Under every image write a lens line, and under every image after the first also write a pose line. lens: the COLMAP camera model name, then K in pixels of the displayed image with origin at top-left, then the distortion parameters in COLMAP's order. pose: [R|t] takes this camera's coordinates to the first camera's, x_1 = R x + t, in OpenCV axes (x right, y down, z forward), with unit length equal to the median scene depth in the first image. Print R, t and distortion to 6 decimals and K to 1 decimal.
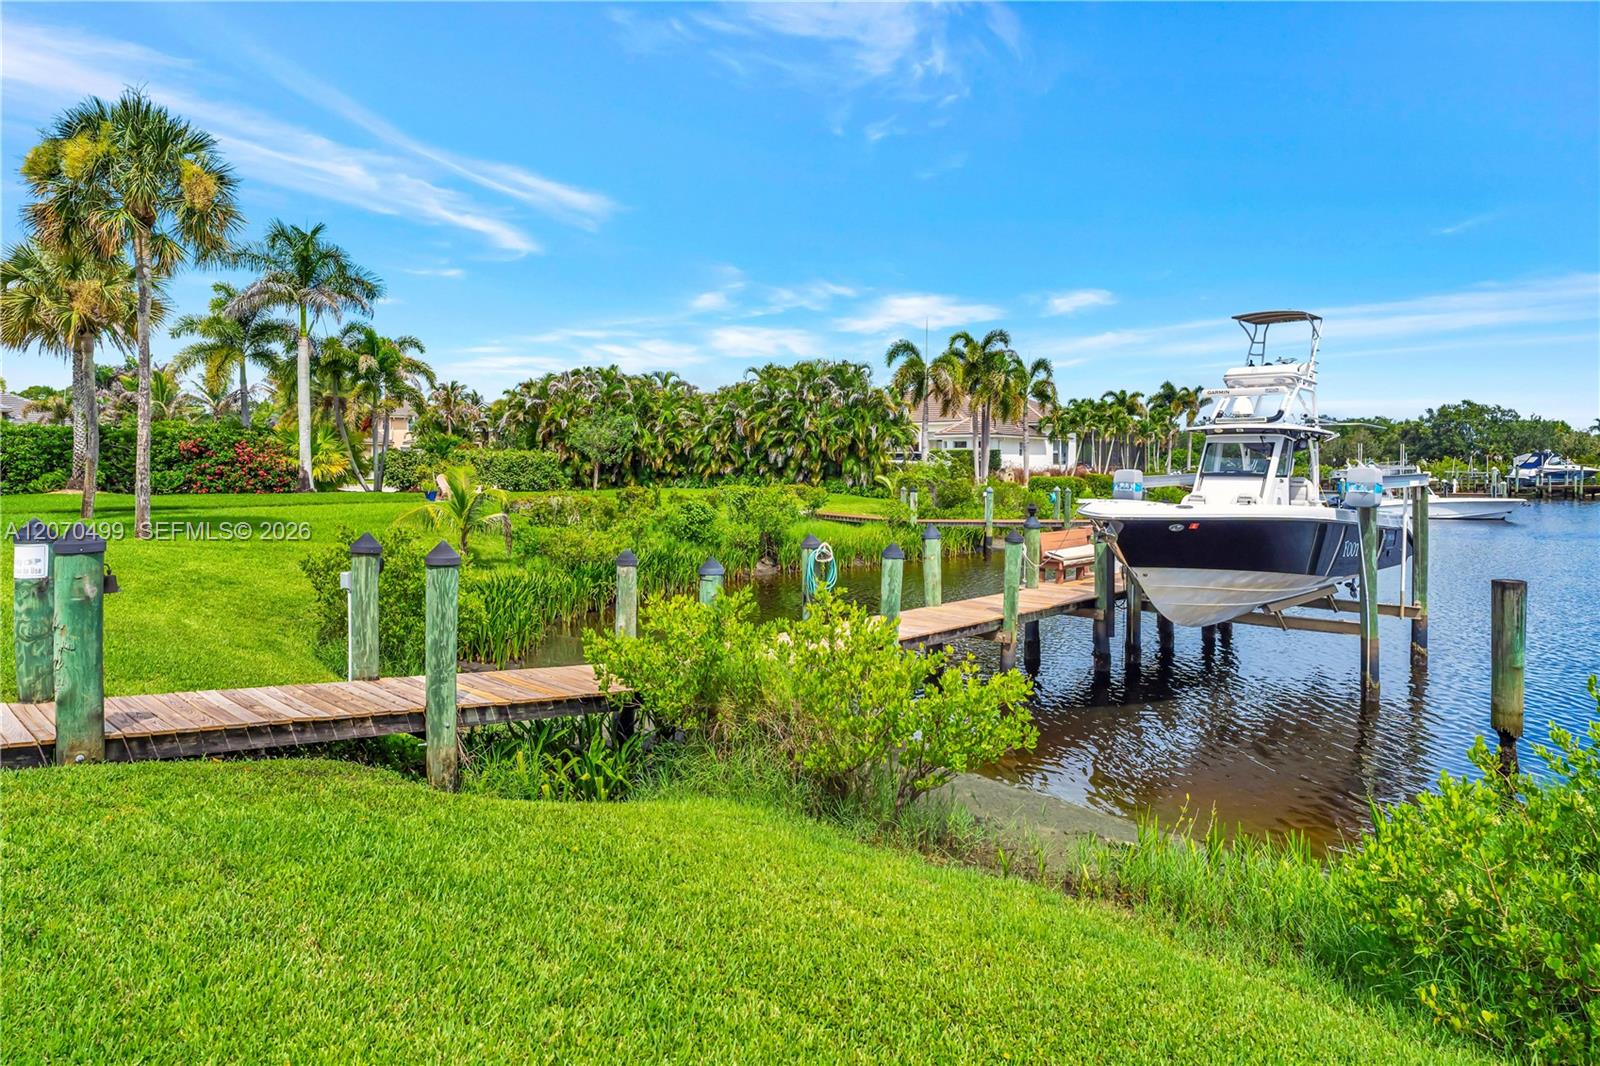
lens RADIAL K [[992.2, 0, 800.0], [0, 992.2, 533.0], [0, 0, 1]] dist [0.024661, 0.000398]
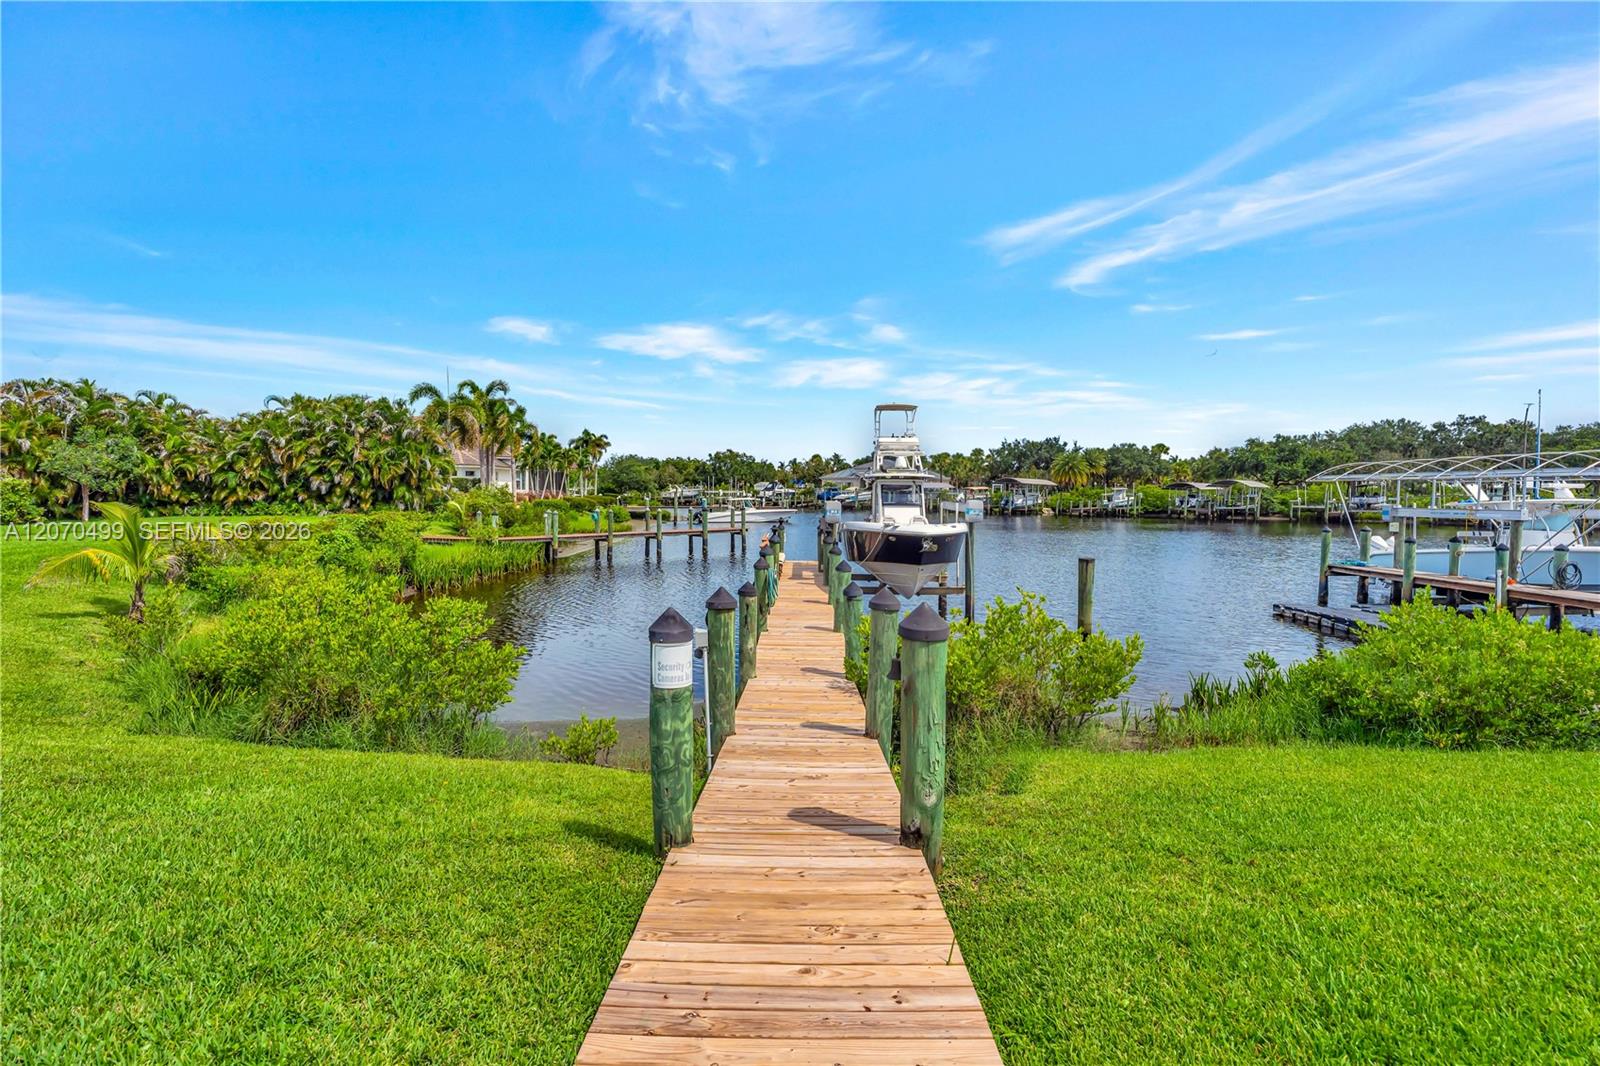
lens RADIAL K [[734.0, 0, 822.0], [0, 734.0, 538.8], [0, 0, 1]] dist [0.001202, 0.000307]
pose [[0.730329, -0.046964, 0.681480, -0.165397], [0.045053, 0.998773, 0.020549, -0.011148], [-0.681609, 0.015695, 0.731548, 0.071744]]
